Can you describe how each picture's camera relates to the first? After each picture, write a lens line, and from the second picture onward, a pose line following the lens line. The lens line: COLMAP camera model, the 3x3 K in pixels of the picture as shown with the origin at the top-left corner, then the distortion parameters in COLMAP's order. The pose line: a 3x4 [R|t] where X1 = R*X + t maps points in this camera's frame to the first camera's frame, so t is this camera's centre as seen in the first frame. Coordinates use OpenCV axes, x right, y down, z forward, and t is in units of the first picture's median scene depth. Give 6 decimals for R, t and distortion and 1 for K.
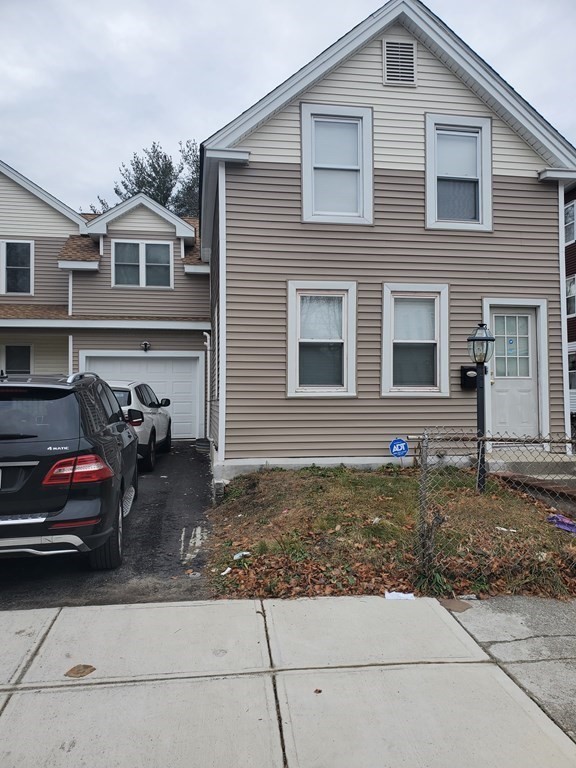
lens RADIAL K [[596.8, 0, 290.5], [0, 596.8, 387.0], [0, 0, 1]] dist [0.062482, -0.092036]
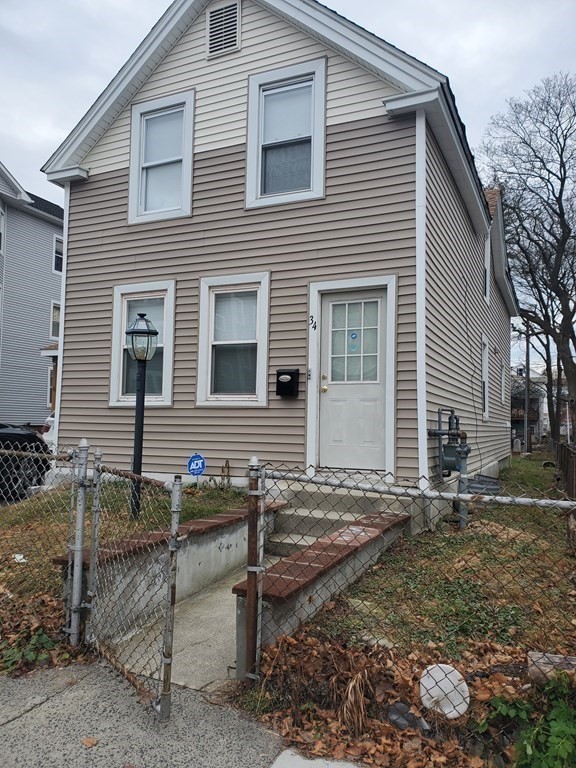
lens RADIAL K [[596.8, 0, 290.5], [0, 596.8, 387.0], [0, 0, 1]] dist [0.062482, -0.092036]
pose [[0.833150, -0.016448, -0.552802, 0.748654], [-0.006123, 0.999222, -0.038960, 0.020925], [0.553013, 0.035845, 0.832401, 0.337580]]
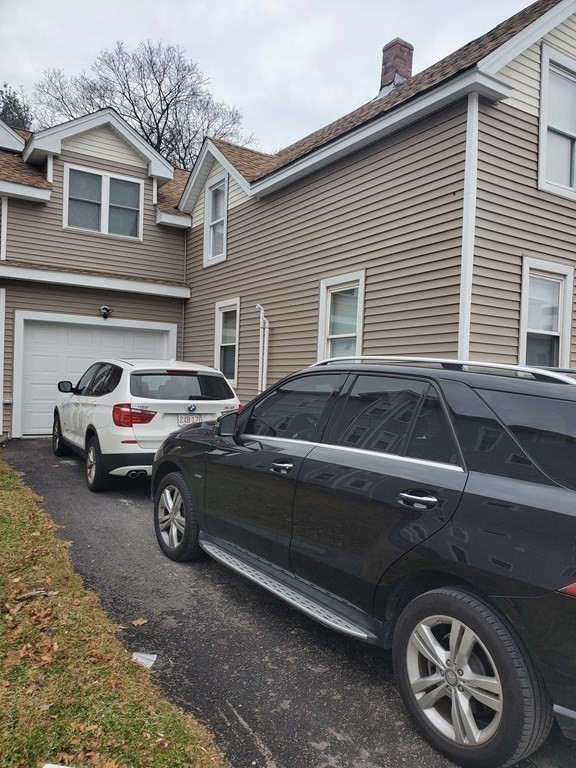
lens RADIAL K [[598.2, 0, 304.0], [0, 598.2, 388.7], [0, 0, 1]] dist [0.012684, 0.007820]
pose [[0.908000, 0.030435, 0.417863, -0.597629], [-0.045819, 0.998589, 0.026831, -0.004744], [-0.416457, -0.043509, 0.908114, 0.356266]]
